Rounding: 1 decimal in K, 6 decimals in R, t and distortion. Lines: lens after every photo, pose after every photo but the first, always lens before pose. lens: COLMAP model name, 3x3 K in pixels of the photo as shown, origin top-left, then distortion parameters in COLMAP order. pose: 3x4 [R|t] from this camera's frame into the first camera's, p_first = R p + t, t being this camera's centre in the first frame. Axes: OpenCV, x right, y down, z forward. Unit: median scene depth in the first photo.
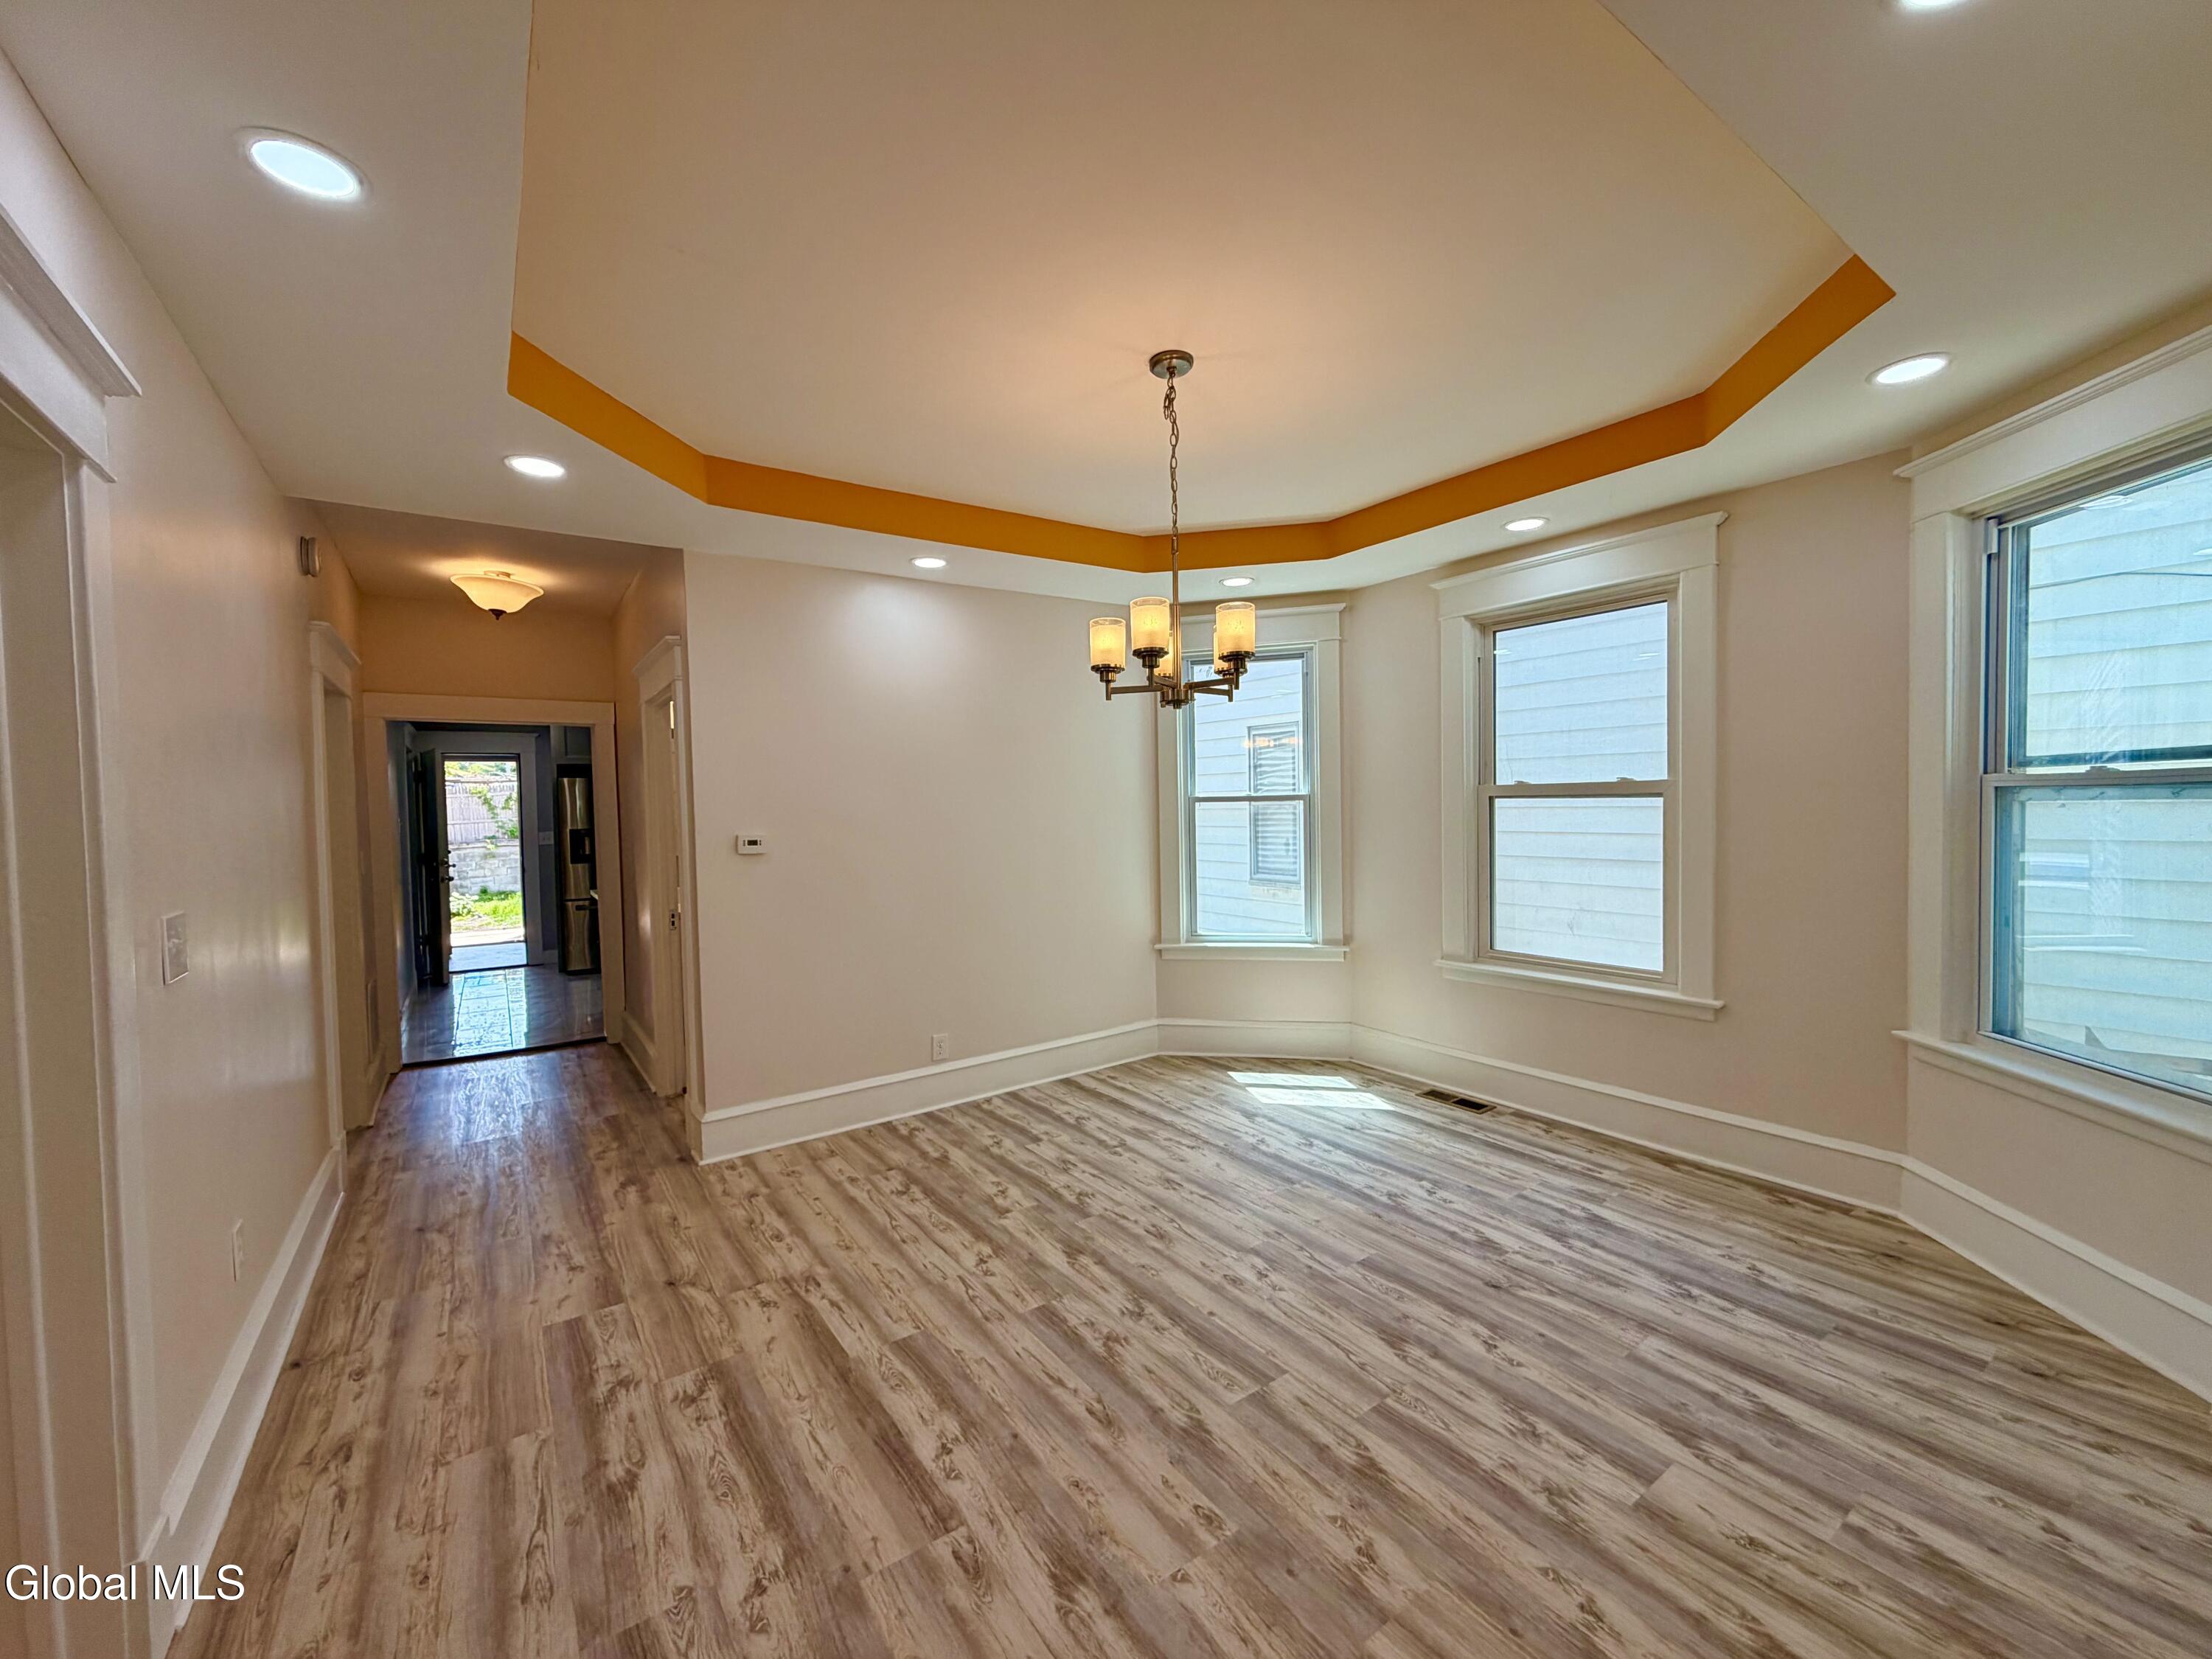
lens RADIAL K [[883.3, 0, 1099.0], [0, 883.3, 828.9], [0, 0, 1]] dist [0.000639, -0.000047]
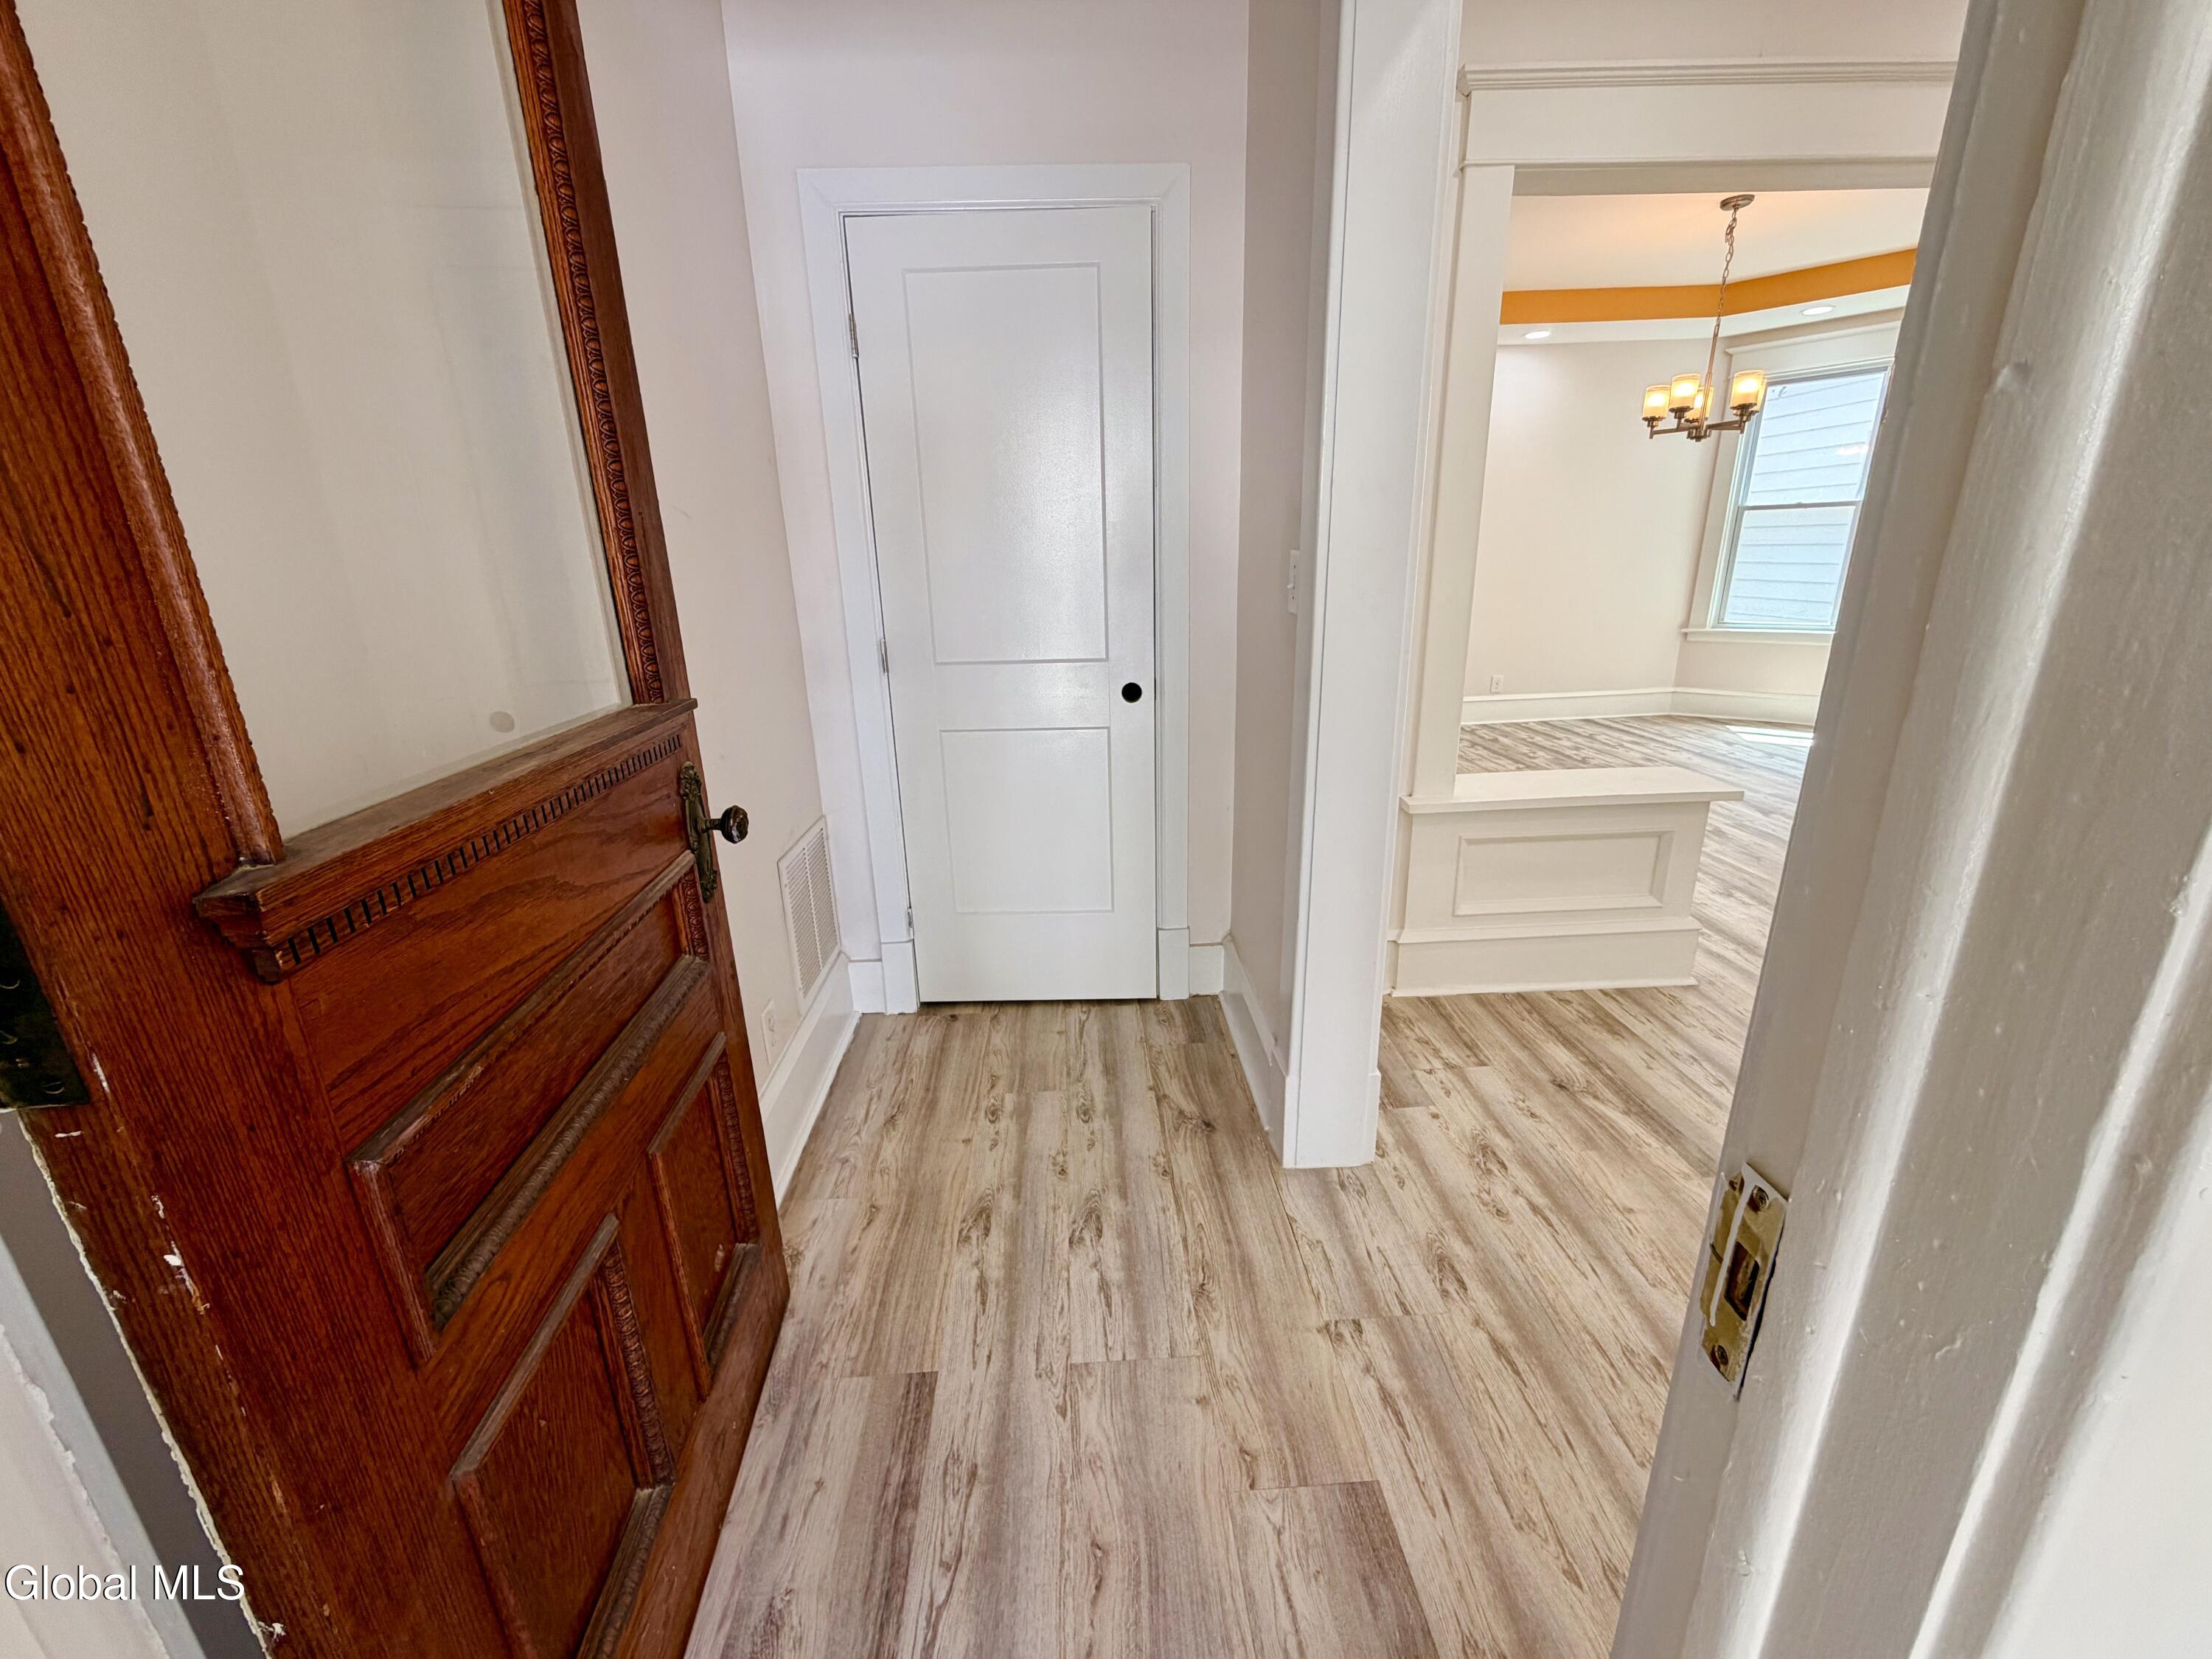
lens RADIAL K [[883.3, 0, 1099.0], [0, 883.3, 828.9], [0, 0, 1]] dist [0.000639, -0.000047]
pose [[0.843261, 0.158193, -0.513698, 0.095403], [-0.004885, 0.957926, 0.286973, 0.079455], [0.537482, -0.239484, 0.808555, -0.991921]]
